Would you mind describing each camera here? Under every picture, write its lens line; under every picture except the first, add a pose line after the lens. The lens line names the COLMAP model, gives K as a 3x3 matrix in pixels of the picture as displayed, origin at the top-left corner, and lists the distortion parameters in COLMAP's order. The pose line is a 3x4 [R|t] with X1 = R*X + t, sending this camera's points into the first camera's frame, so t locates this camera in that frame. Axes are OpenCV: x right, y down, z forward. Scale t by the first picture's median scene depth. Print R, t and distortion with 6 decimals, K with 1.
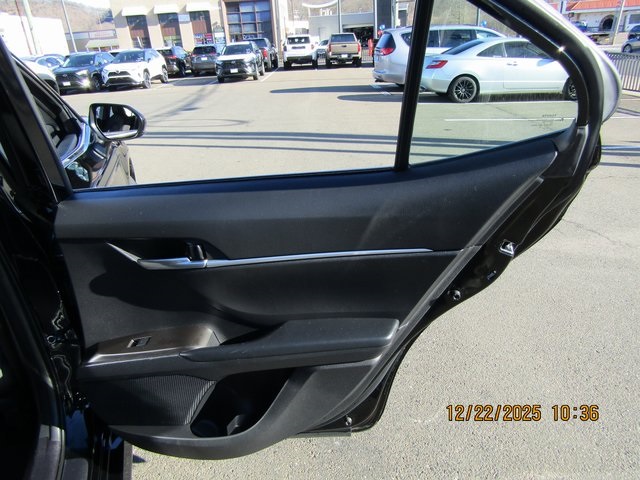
lens RADIAL K [[452.8, 0, 320.0], [0, 452.8, 240.0], [0, 0, 1]] dist [-0.012397, -0.000233]
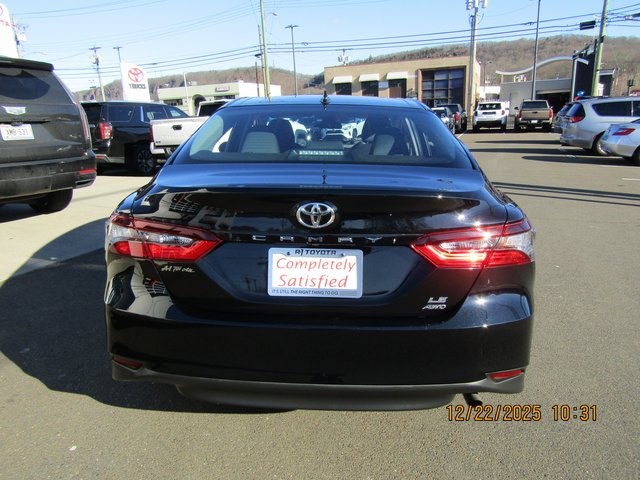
lens RADIAL K [[451.5, 0, 320.0], [0, 451.5, 240.0], [0, 0, 1]] dist [-0.009660, 0.008139]
pose [[0.927687, 0.115060, -0.355188, -0.004528], [-0.157261, 0.983241, -0.092227, 0.037957], [0.338623, 0.141415, 0.930234, -0.101350]]
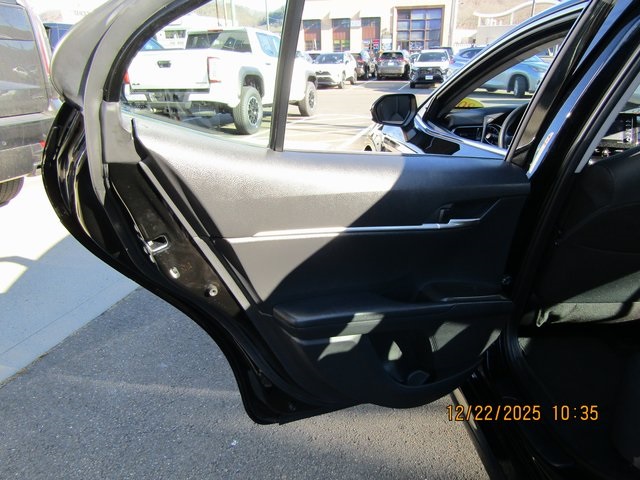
lens RADIAL K [[452.8, 0, 320.0], [0, 452.8, 240.0], [0, 0, 1]] dist [-0.012397, -0.000233]
pose [[0.957524, 0.146883, -0.248140, -0.092788], [-0.149786, 0.988692, 0.007248, 0.016615], [0.246399, 0.030228, 0.968697, -0.036408]]
